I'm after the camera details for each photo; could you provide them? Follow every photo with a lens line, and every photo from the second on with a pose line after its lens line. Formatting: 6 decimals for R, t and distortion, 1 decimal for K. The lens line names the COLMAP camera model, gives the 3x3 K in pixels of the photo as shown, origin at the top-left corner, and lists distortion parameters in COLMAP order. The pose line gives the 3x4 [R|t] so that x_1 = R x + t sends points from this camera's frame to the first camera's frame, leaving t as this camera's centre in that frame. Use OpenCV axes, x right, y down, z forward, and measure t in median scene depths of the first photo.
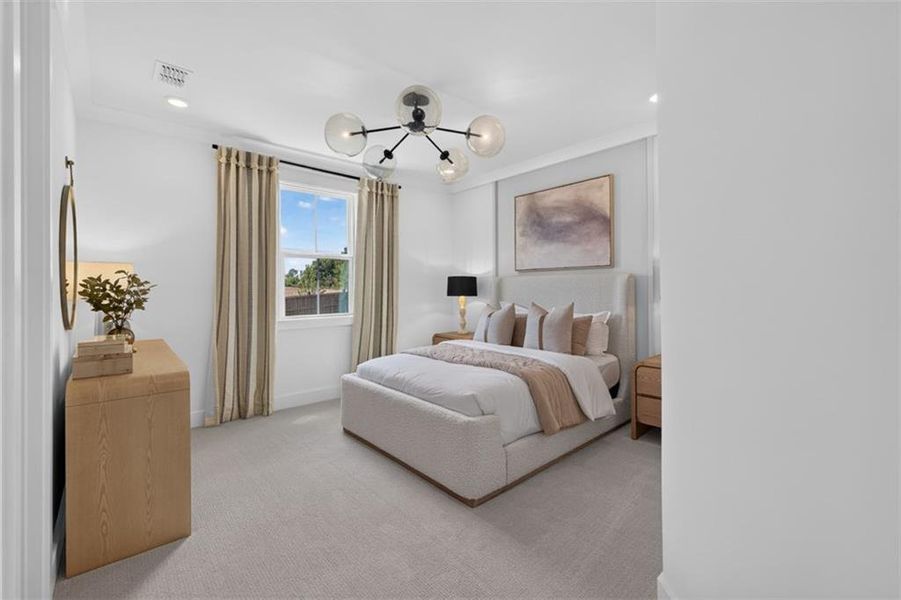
lens RADIAL K [[376.3, 0, 447.3], [0, 376.3, 294.8], [0, 0, 1]] dist [0.003467, -0.000406]
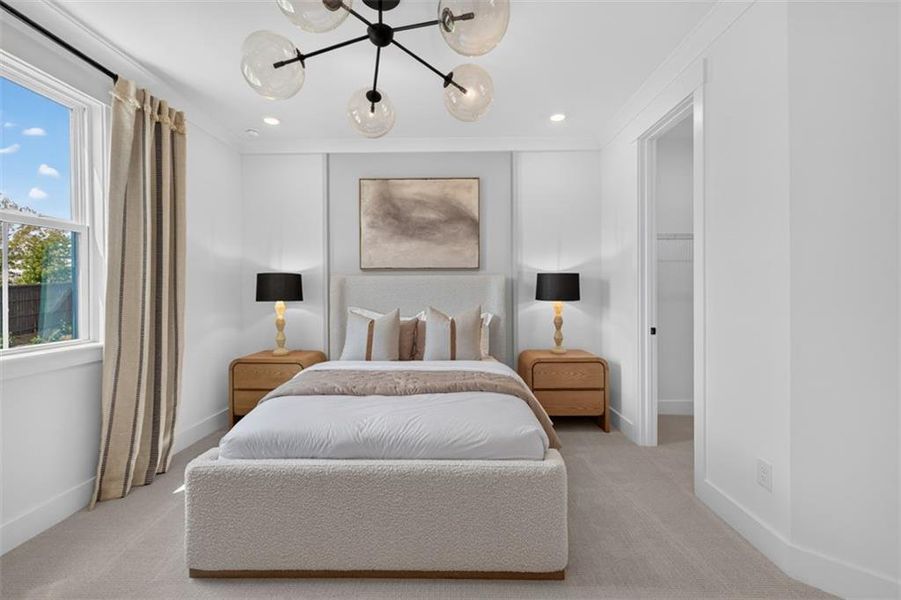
lens RADIAL K [[377.8, 0, 451.0], [0, 377.8, 298.3], [0, 0, 1]] dist [0.003782, -0.000159]
pose [[0.678729, -0.010511, 0.734313, -0.326883], [0.010421, 0.999935, 0.004682, -0.002373], [-0.734315, 0.004475, 0.678794, 0.330401]]
